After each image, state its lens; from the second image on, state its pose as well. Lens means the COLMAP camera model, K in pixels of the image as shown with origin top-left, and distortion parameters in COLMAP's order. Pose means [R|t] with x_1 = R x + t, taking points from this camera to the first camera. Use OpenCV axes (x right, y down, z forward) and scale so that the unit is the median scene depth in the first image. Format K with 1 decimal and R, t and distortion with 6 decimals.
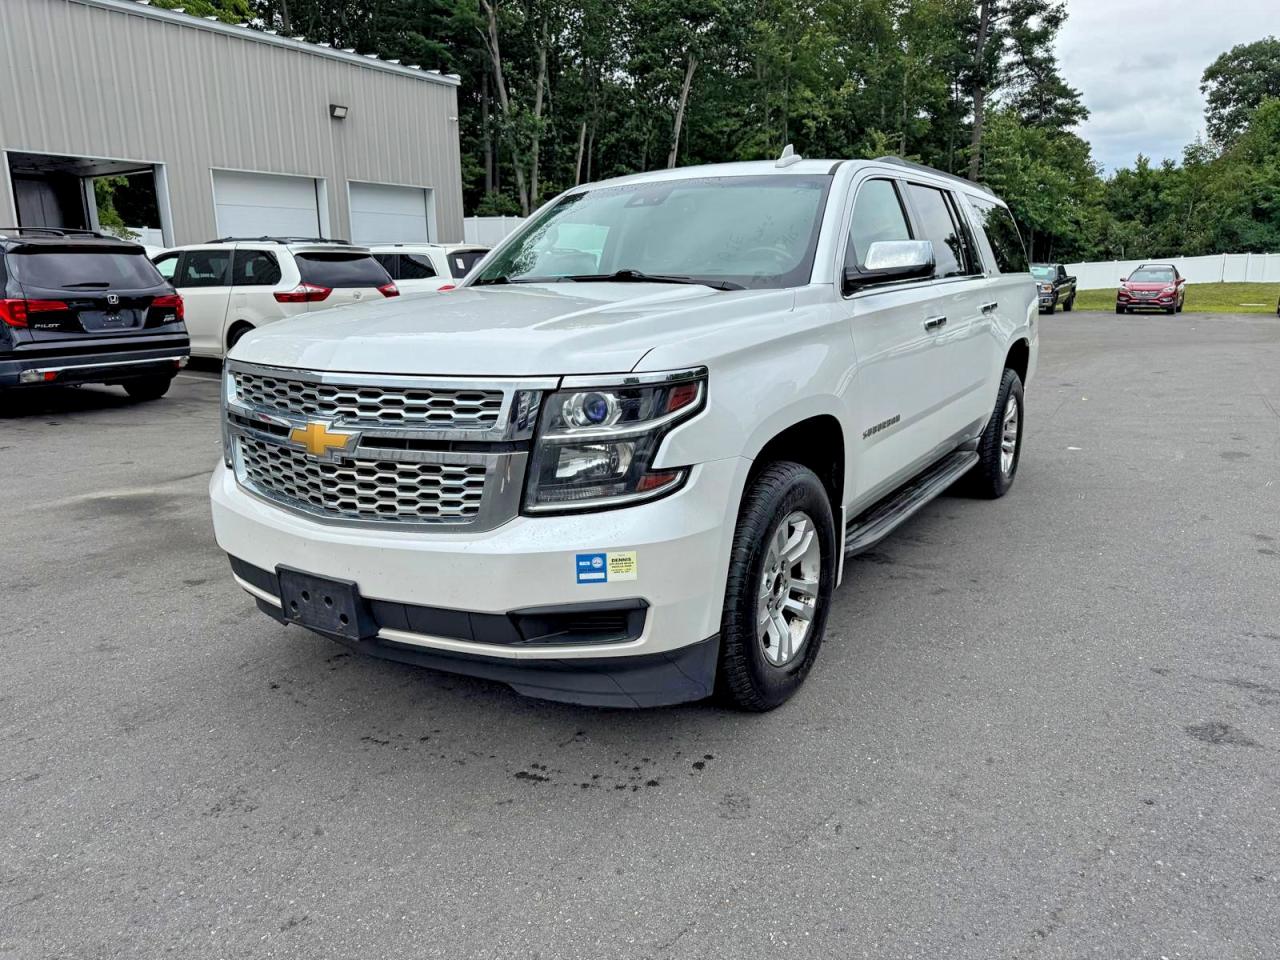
lens RADIAL K [[942.5, 0, 640.0], [0, 942.5, 480.0], [0, 0, 1]] dist [0.014148, -0.014060]
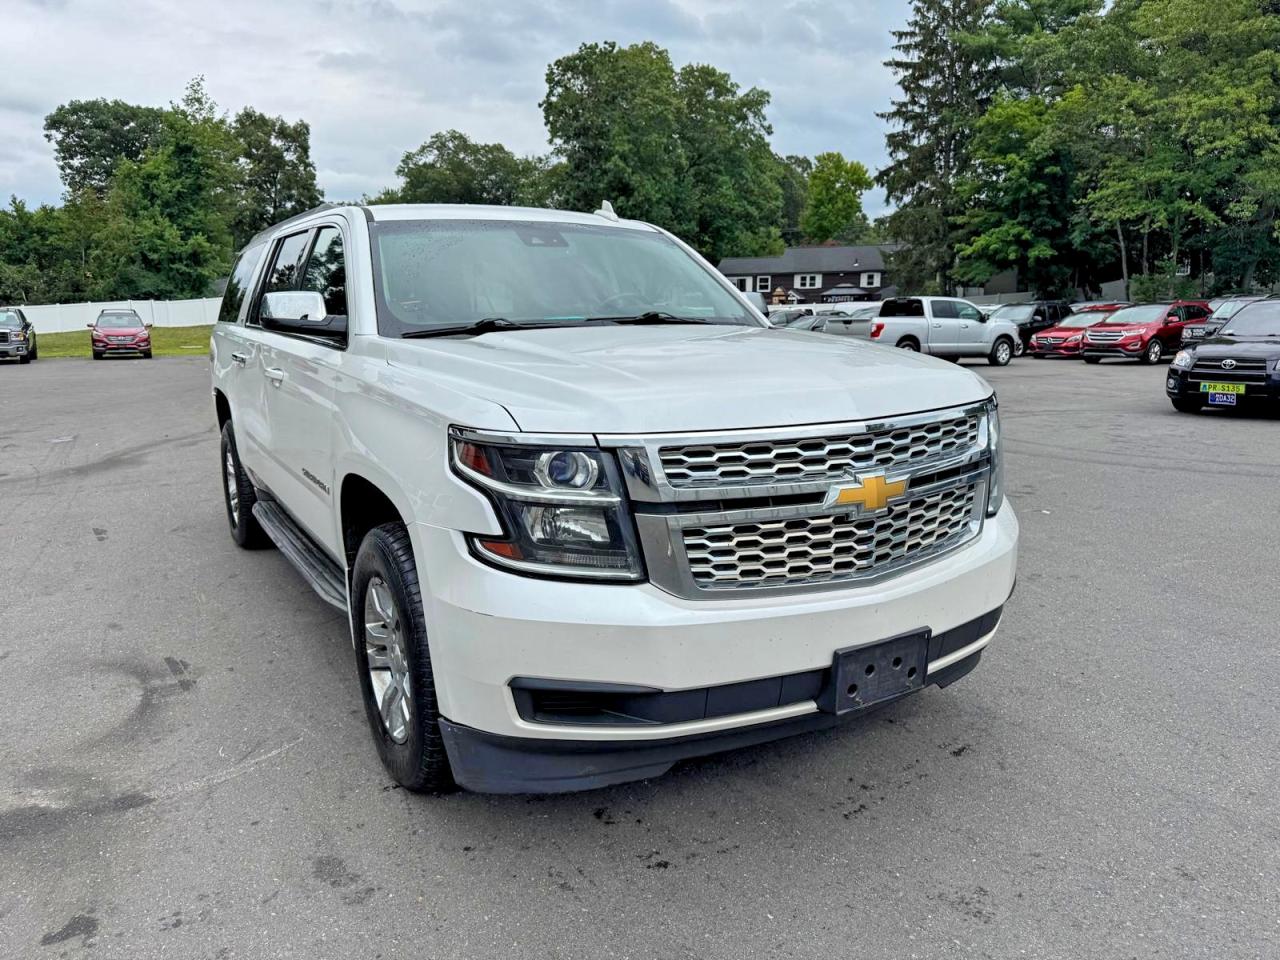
lens RADIAL K [[937.2, 0, 637.7], [0, 937.2, 486.8], [0, 0, 1]] dist [0.000262, -0.005731]
pose [[0.418041, -0.165237, 0.893274, -0.131373], [0.199160, 0.976066, 0.087347, -0.018550], [-0.886328, 0.141390, 0.440944, 0.084568]]
